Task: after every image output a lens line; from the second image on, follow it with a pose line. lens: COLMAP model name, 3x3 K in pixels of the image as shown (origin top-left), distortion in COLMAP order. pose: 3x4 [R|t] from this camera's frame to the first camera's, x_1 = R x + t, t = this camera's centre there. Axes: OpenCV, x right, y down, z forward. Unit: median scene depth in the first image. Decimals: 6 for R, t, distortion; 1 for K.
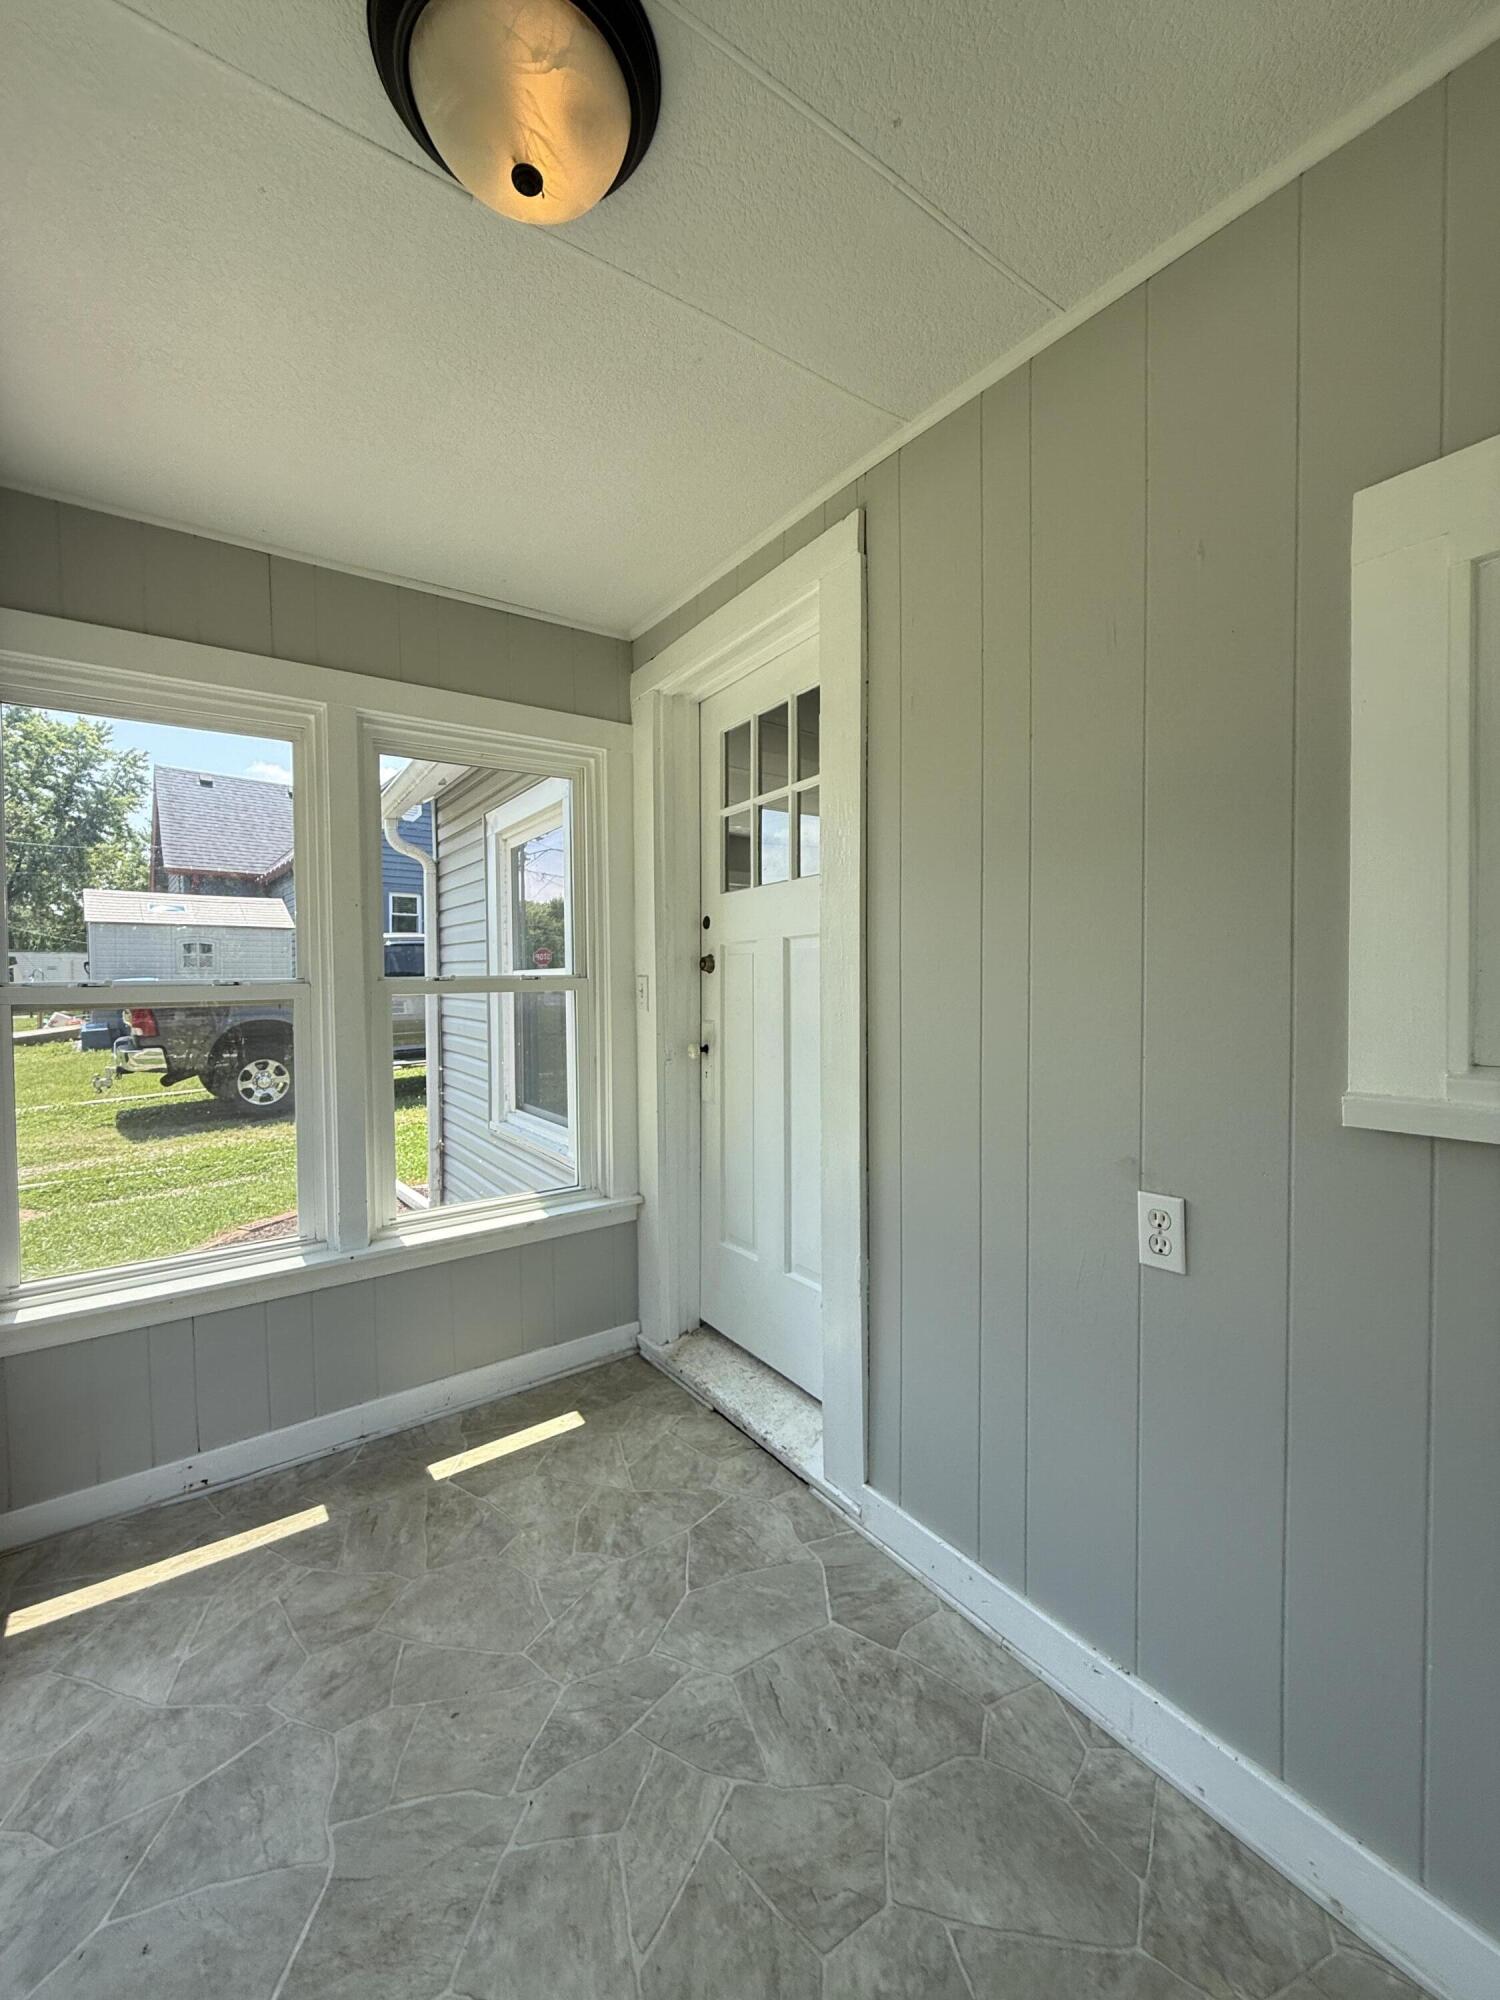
lens RADIAL K [[796.9, 0, 750.0], [0, 796.9, 1000.0], [0, 0, 1]] dist [-0.000664, 0.000475]
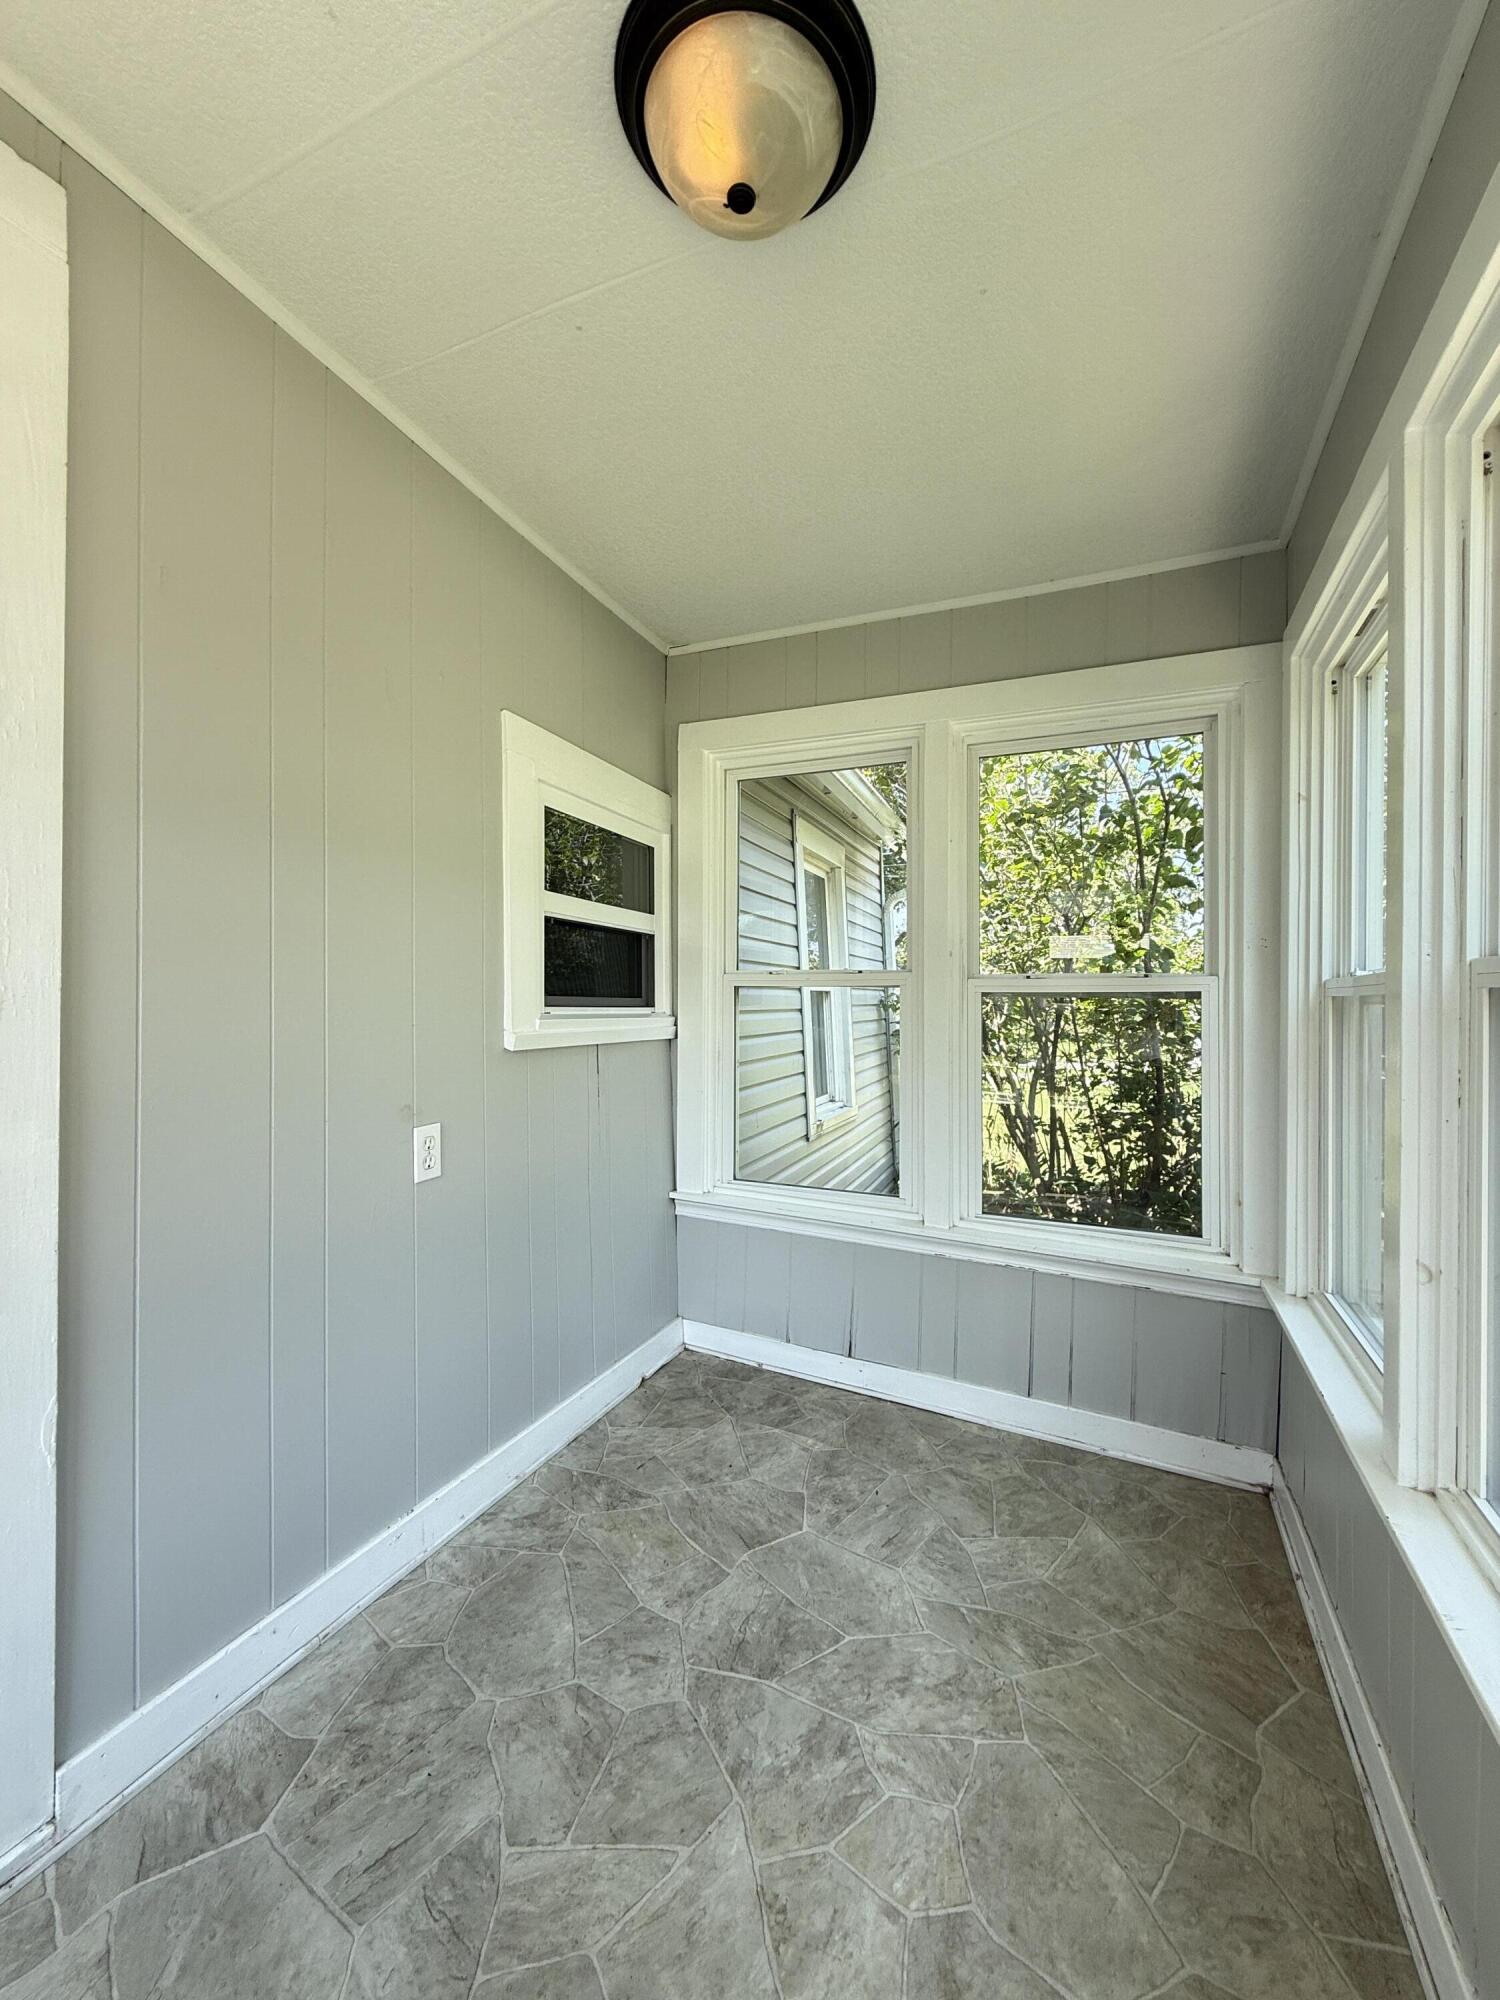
lens RADIAL K [[796.9, 0, 750.0], [0, 796.9, 1000.0], [0, 0, 1]] dist [-0.000664, 0.000475]
pose [[-0.497843, 0.005639, 0.867249, -0.952147], [0.020318, 0.999780, 0.005163, 0.034959], [-0.867029, 0.020191, -0.497848, 1.210540]]
